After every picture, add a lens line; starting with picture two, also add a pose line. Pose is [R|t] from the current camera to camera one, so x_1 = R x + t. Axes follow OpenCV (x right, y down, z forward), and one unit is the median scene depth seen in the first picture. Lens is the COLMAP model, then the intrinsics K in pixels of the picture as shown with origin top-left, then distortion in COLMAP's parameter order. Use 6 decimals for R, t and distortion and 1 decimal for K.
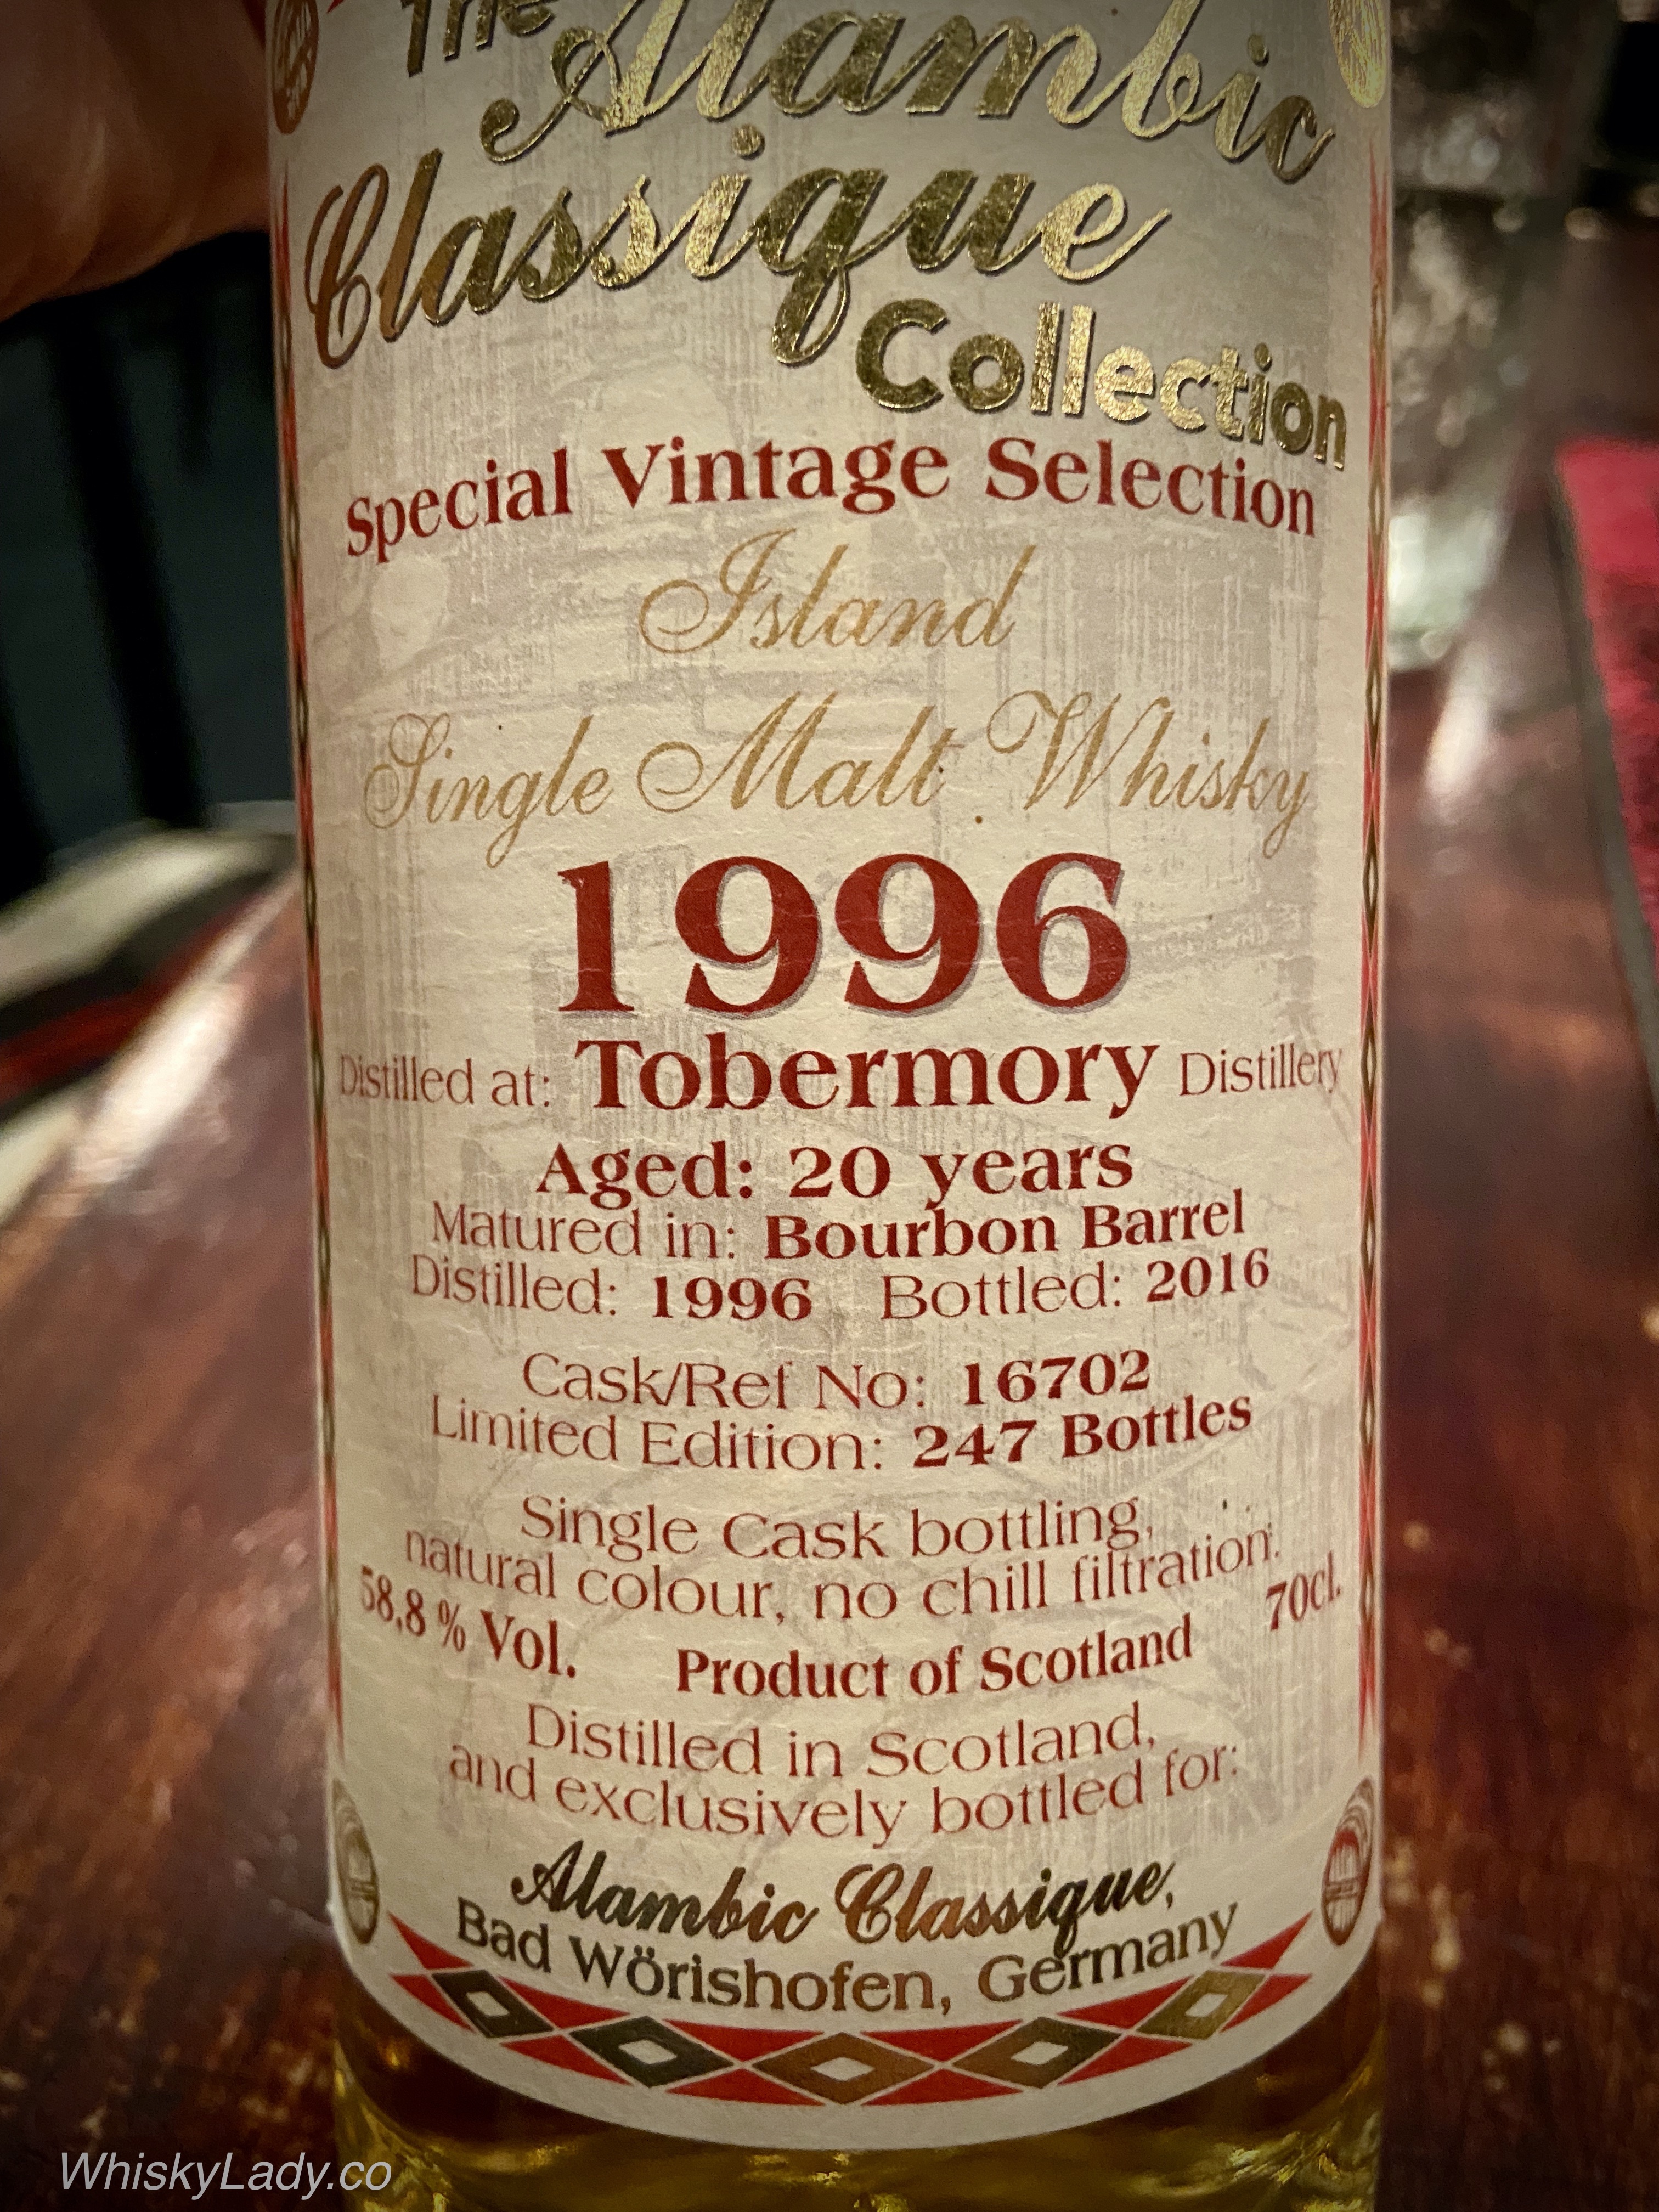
lens RADIAL K [[1682.2, 0, 829.5], [0, 1682.2, 1106.0], [0, 0, 1]] dist [0.130054, -0.206790]
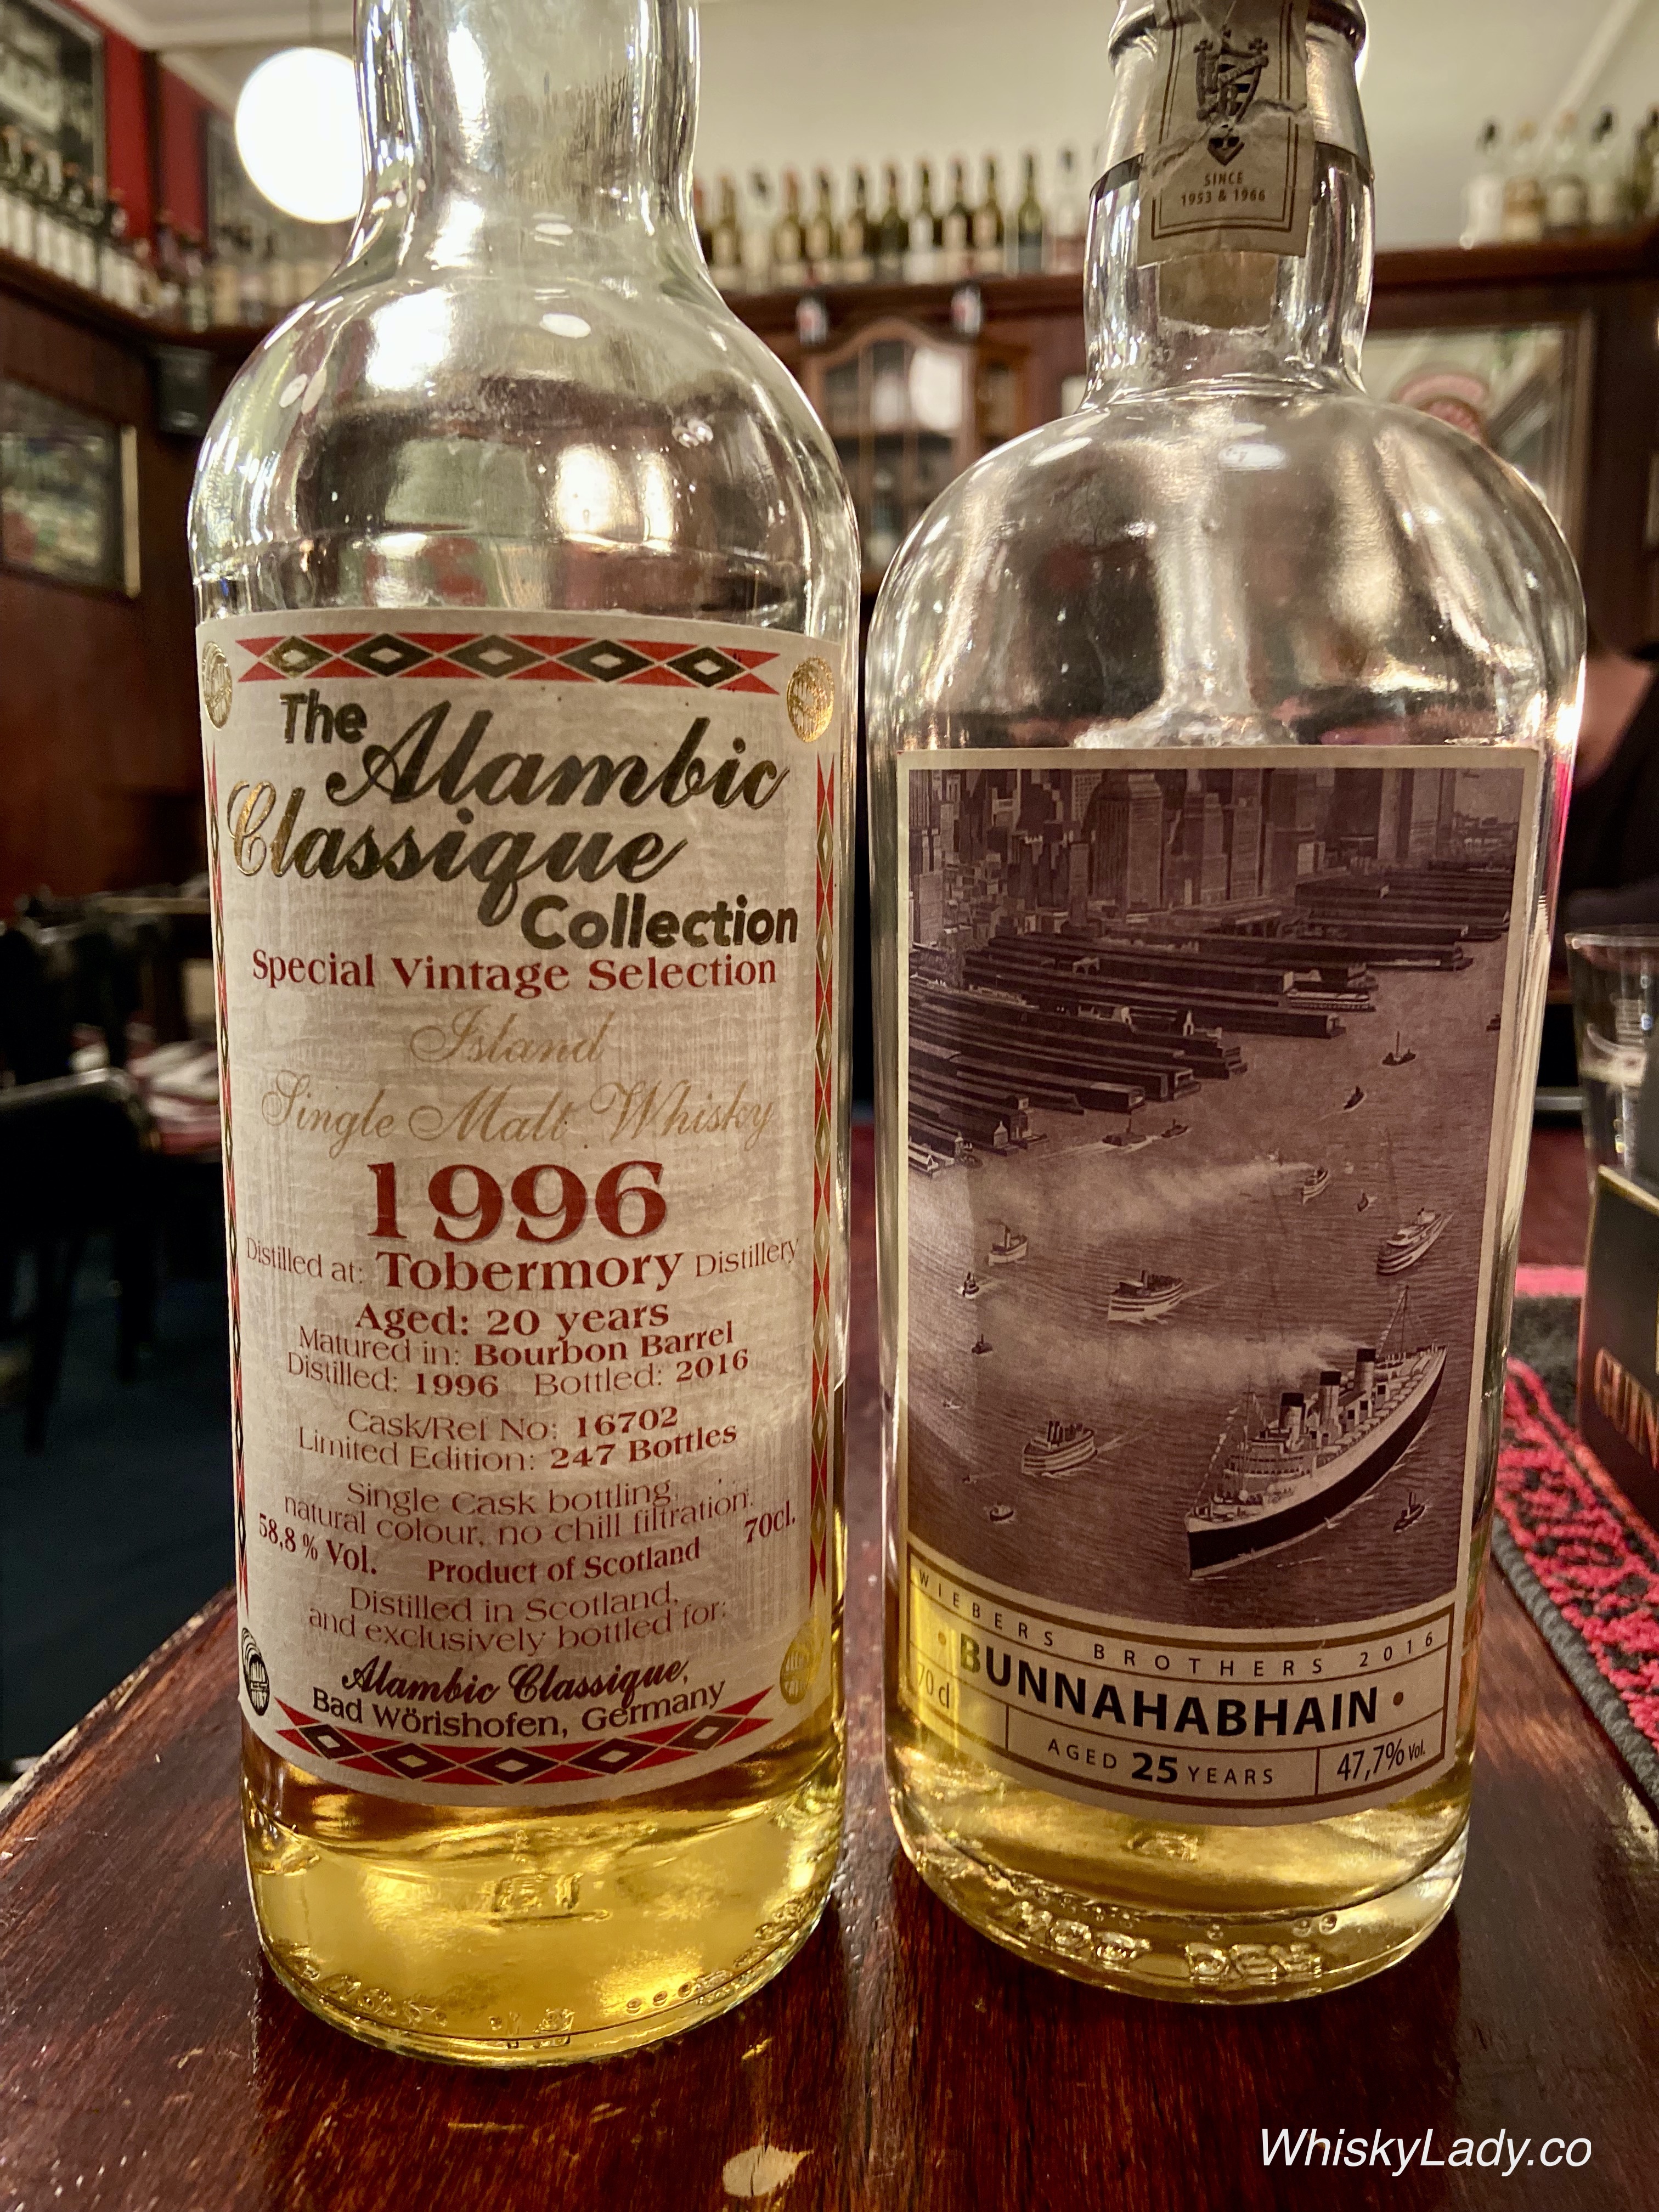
lens RADIAL K [[1682.2, 0, 829.5], [0, 1682.2, 1106.0], [0, 0, 1]] dist [0.130054, -0.206790]
pose [[0.996793, 0.013685, 0.078847, 0.209484], [-0.019397, 0.997206, 0.072137, -0.353040], [-0.077640, -0.073435, 0.994273, -0.949663]]
